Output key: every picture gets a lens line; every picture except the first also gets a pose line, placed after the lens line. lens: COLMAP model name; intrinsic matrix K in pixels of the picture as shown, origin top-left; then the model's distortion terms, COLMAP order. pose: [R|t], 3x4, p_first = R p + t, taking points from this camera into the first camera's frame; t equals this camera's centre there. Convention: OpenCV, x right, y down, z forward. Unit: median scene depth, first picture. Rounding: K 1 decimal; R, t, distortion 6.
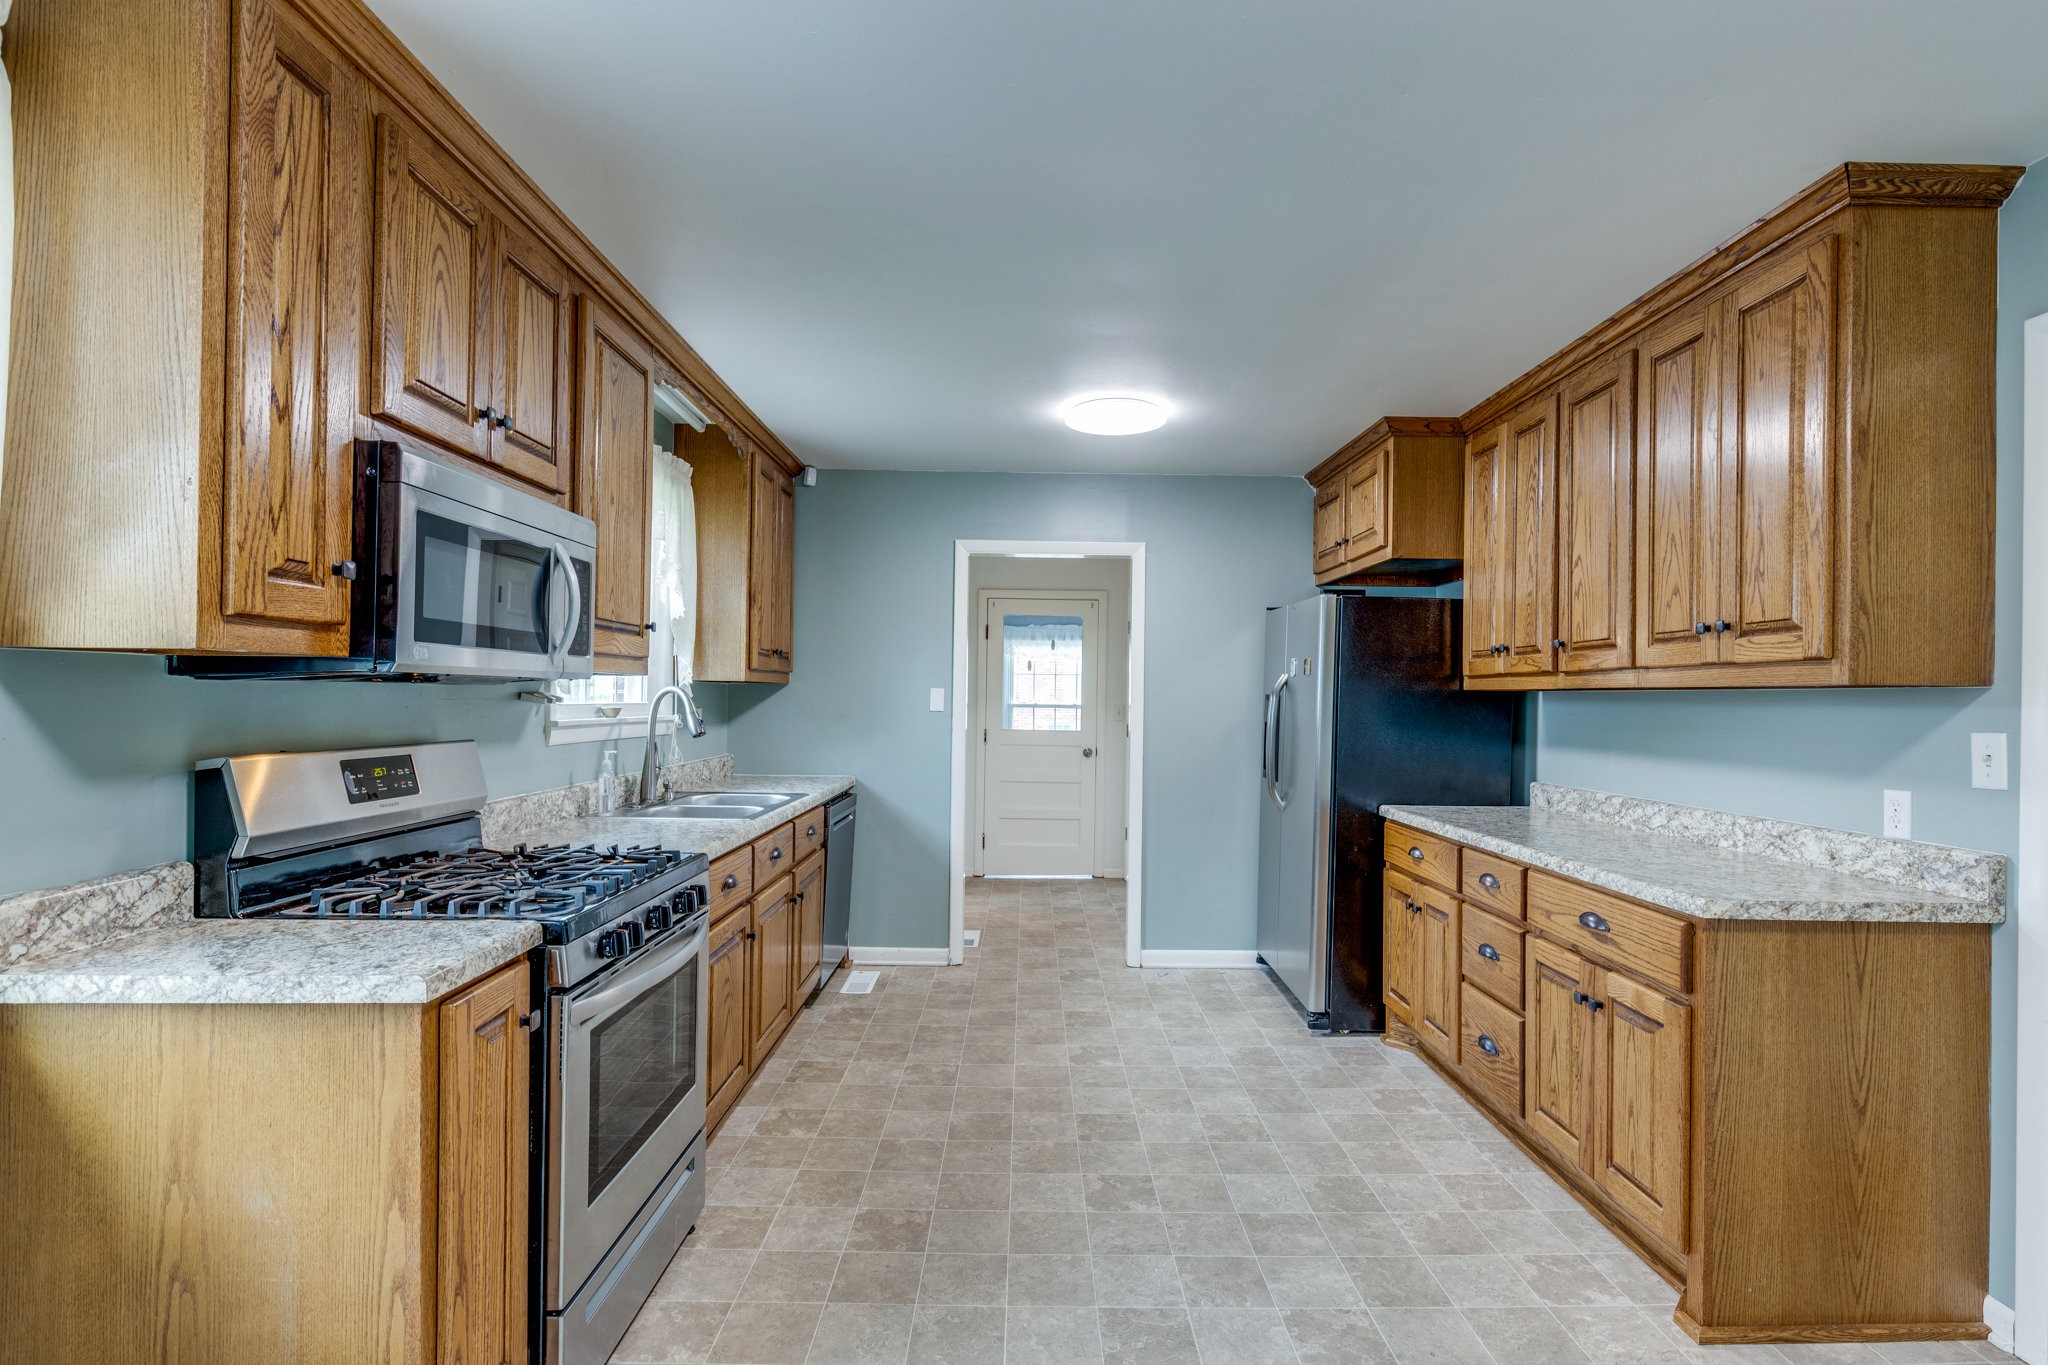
lens RADIAL K [[980.4, 0, 1034.0], [0, 980.4, 692.8], [0, 0, 1]] dist [0.008621, 0.000851]
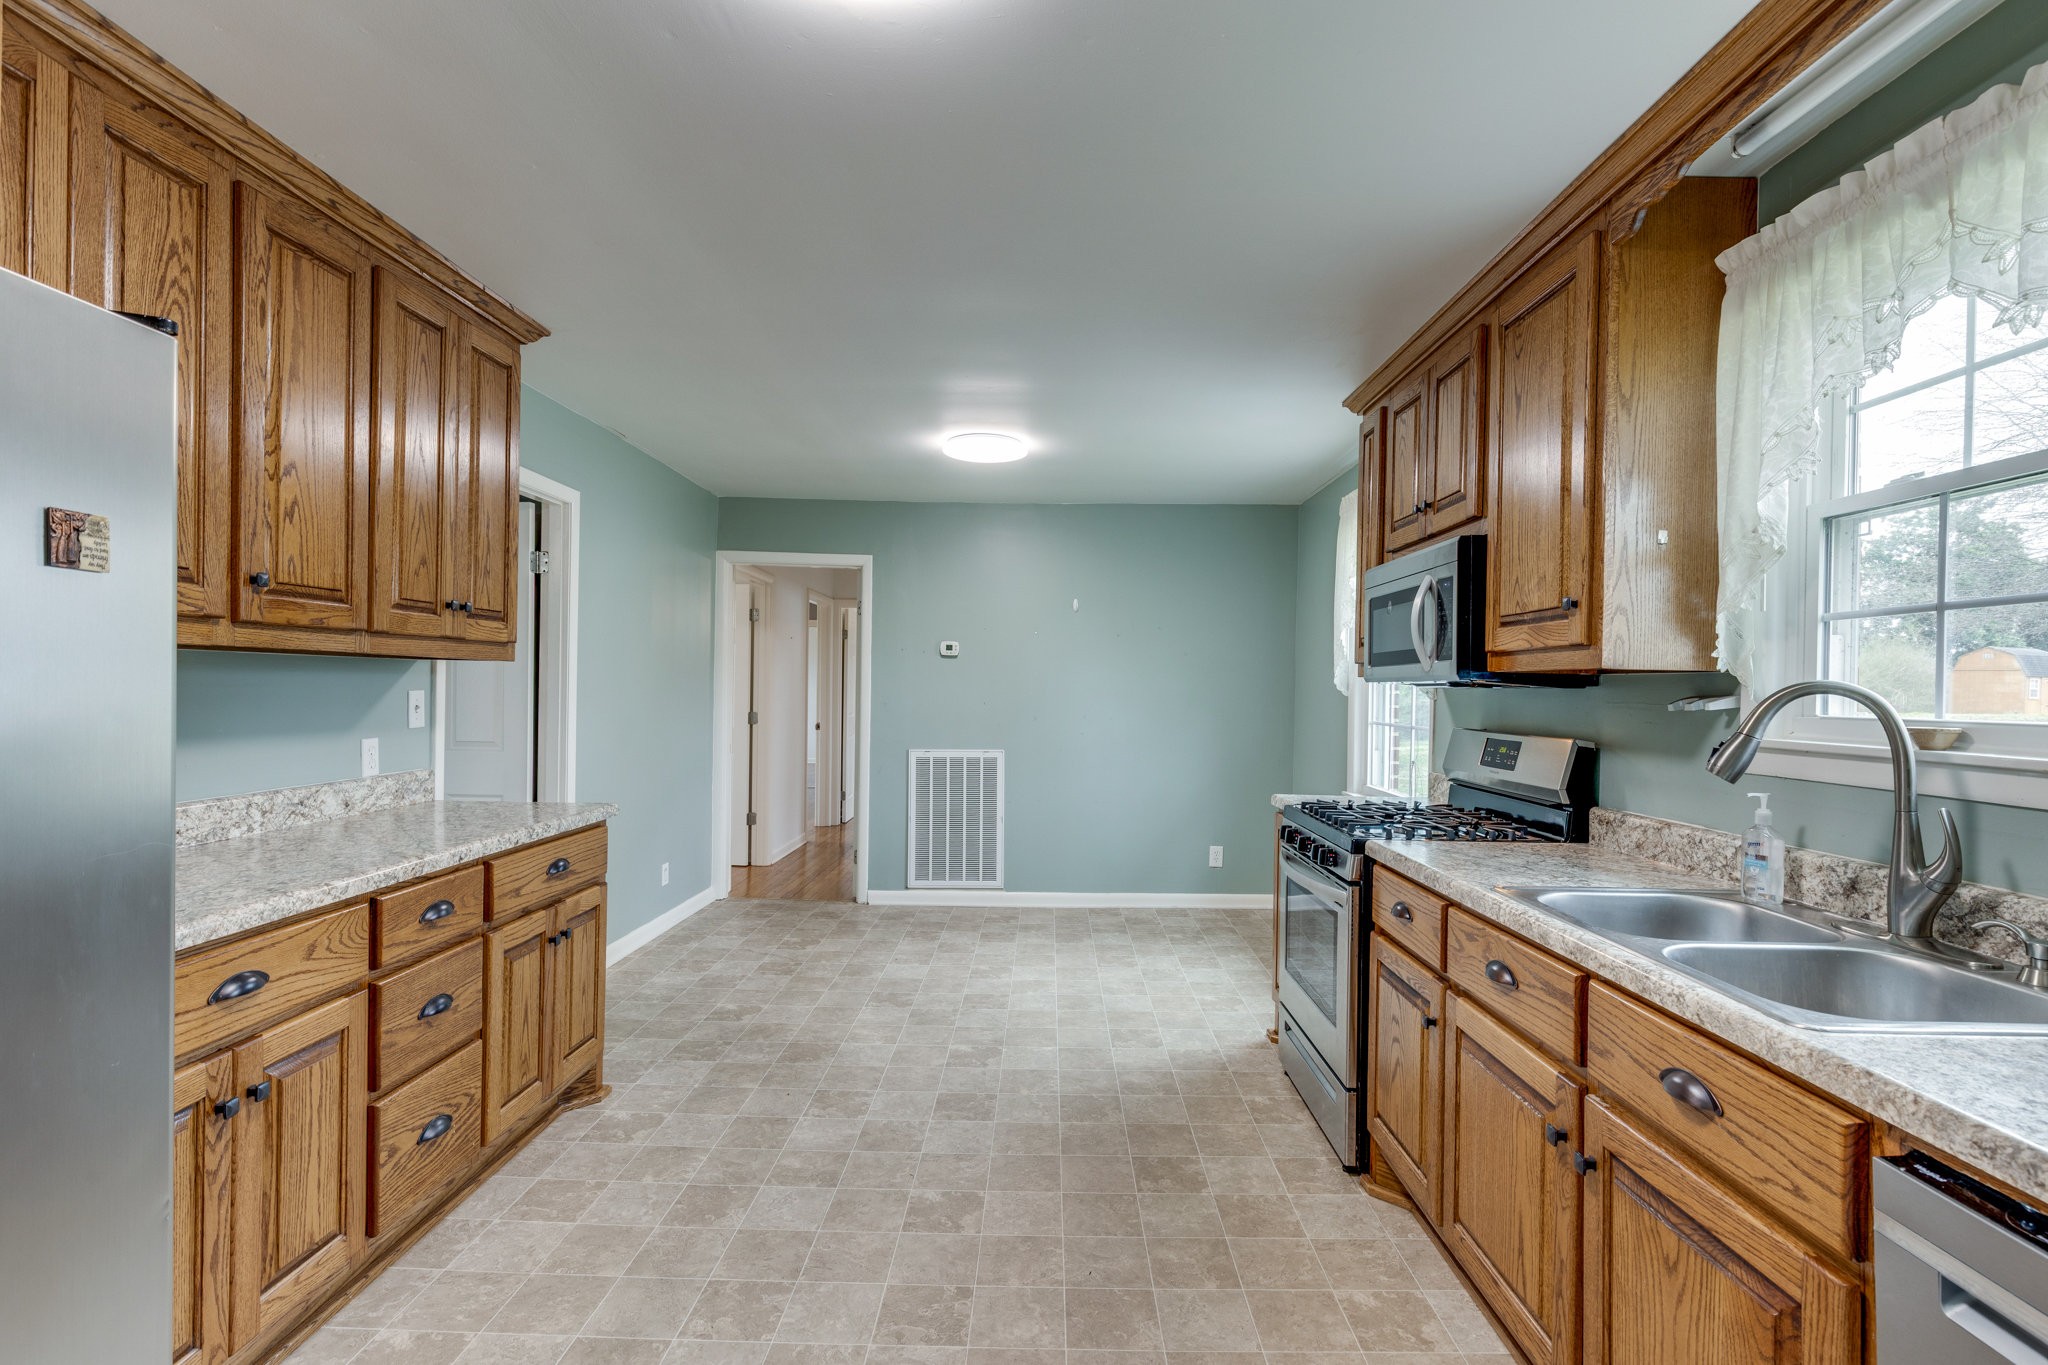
lens RADIAL K [[980.4, 0, 1034.0], [0, 980.4, 692.8], [0, 0, 1]] dist [0.008621, 0.000851]
pose [[-0.999326, -0.028701, 0.022896, -0.005215], [-0.028726, 0.999587, -0.000741, 0.018013], [-0.022865, -0.001399, -0.999738, 2.481457]]
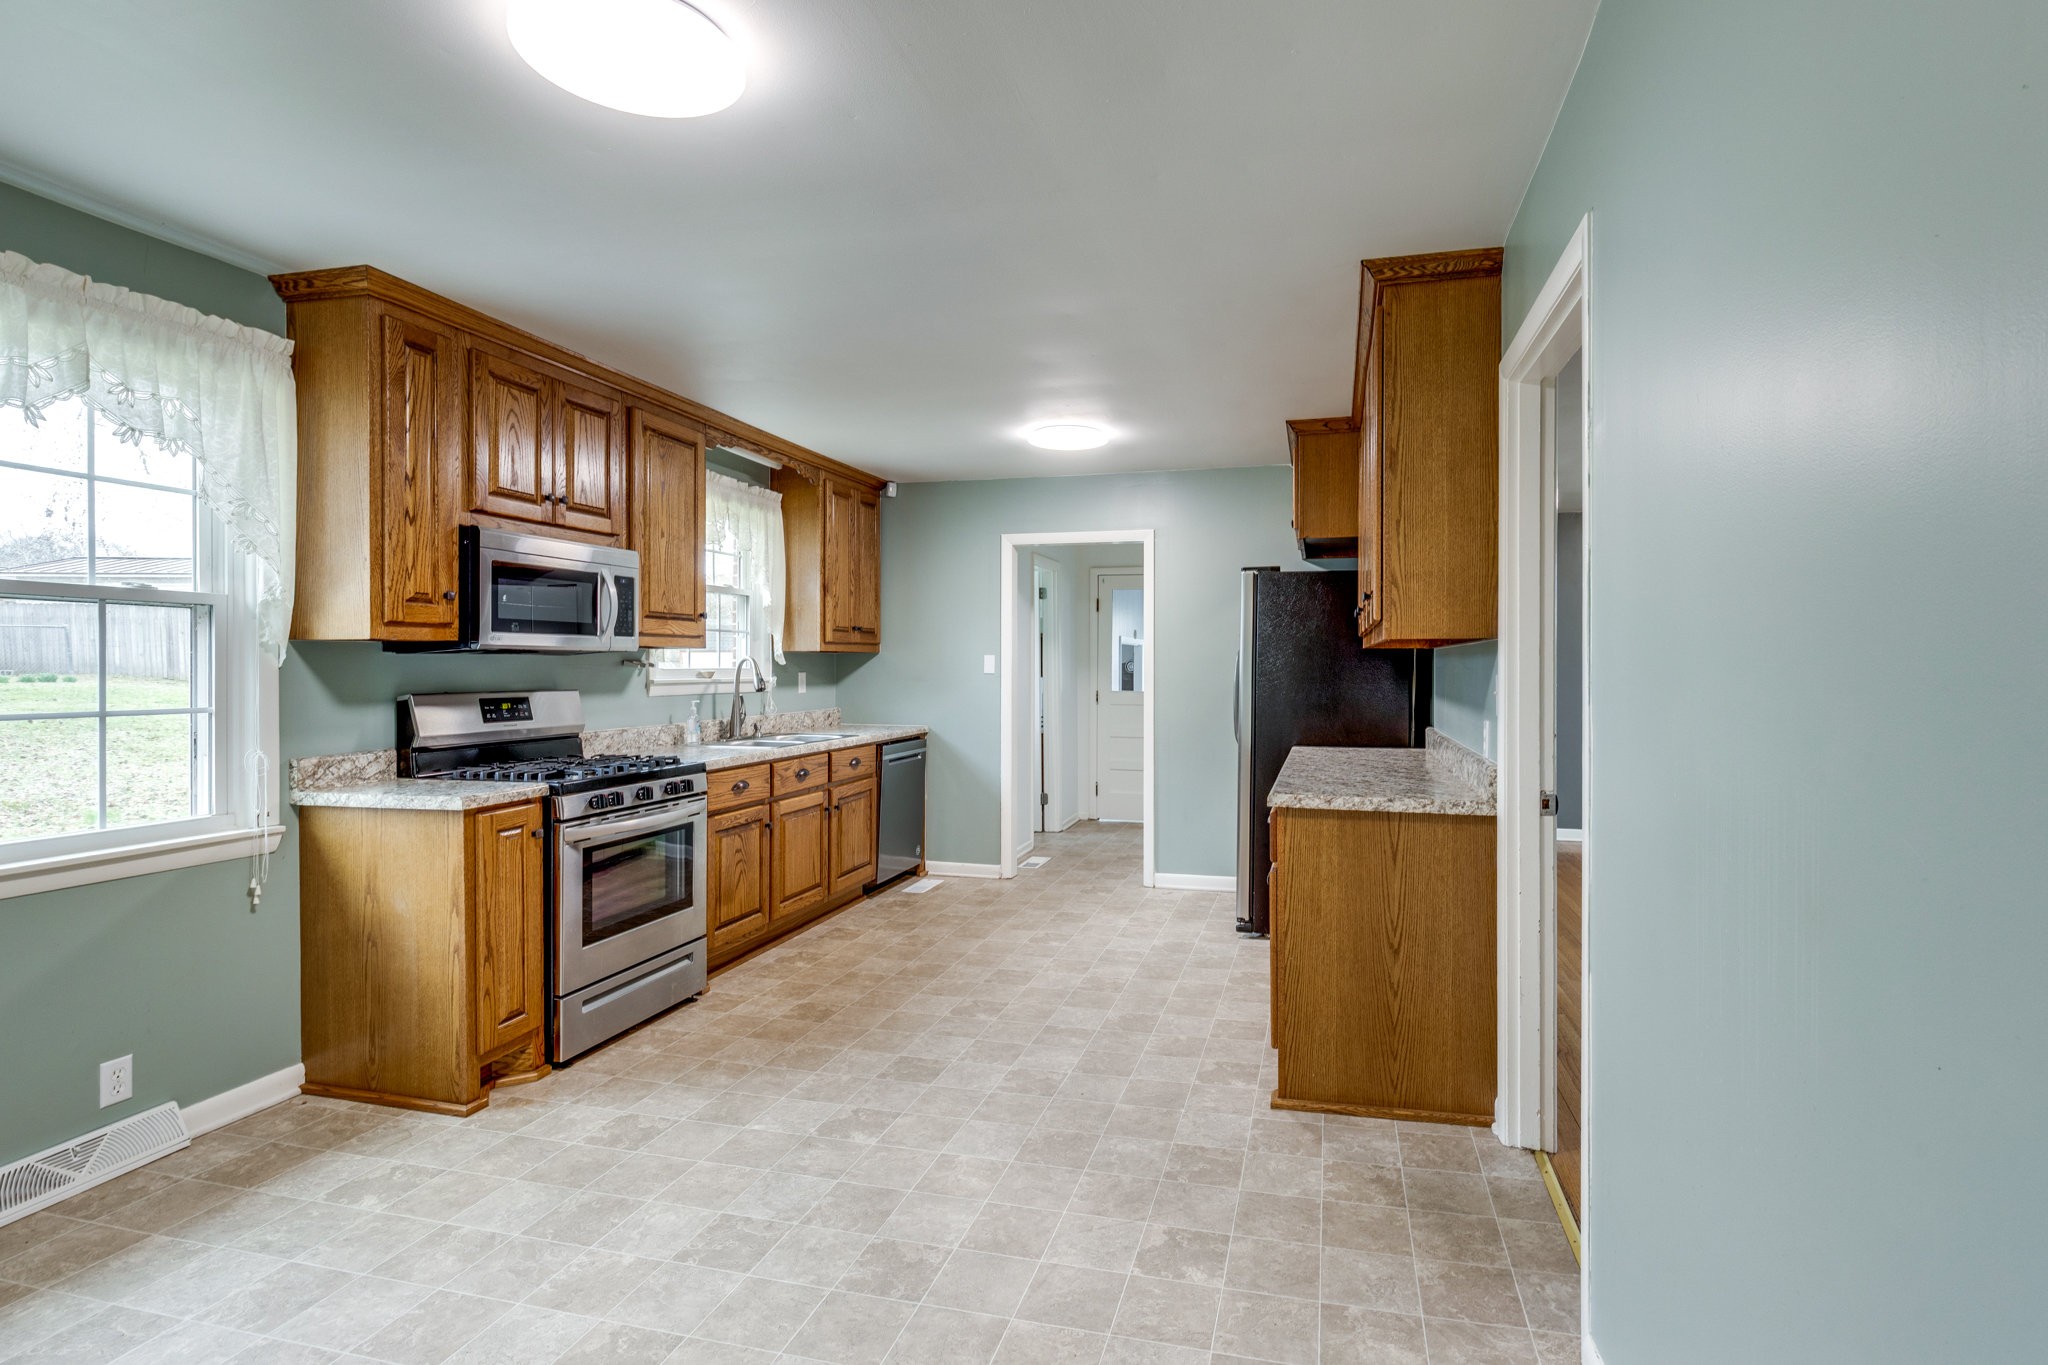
lens RADIAL K [[1007.9, 0, 1059.8], [0, 1007.9, 667.7], [0, 0, 1]] dist [0.030289, -0.000068]
pose [[0.962719, -0.012497, -0.270214, 0.767738], [0.014067, 0.999894, 0.003875, 0.019189], [0.270137, -0.007532, 0.962793, -0.465421]]
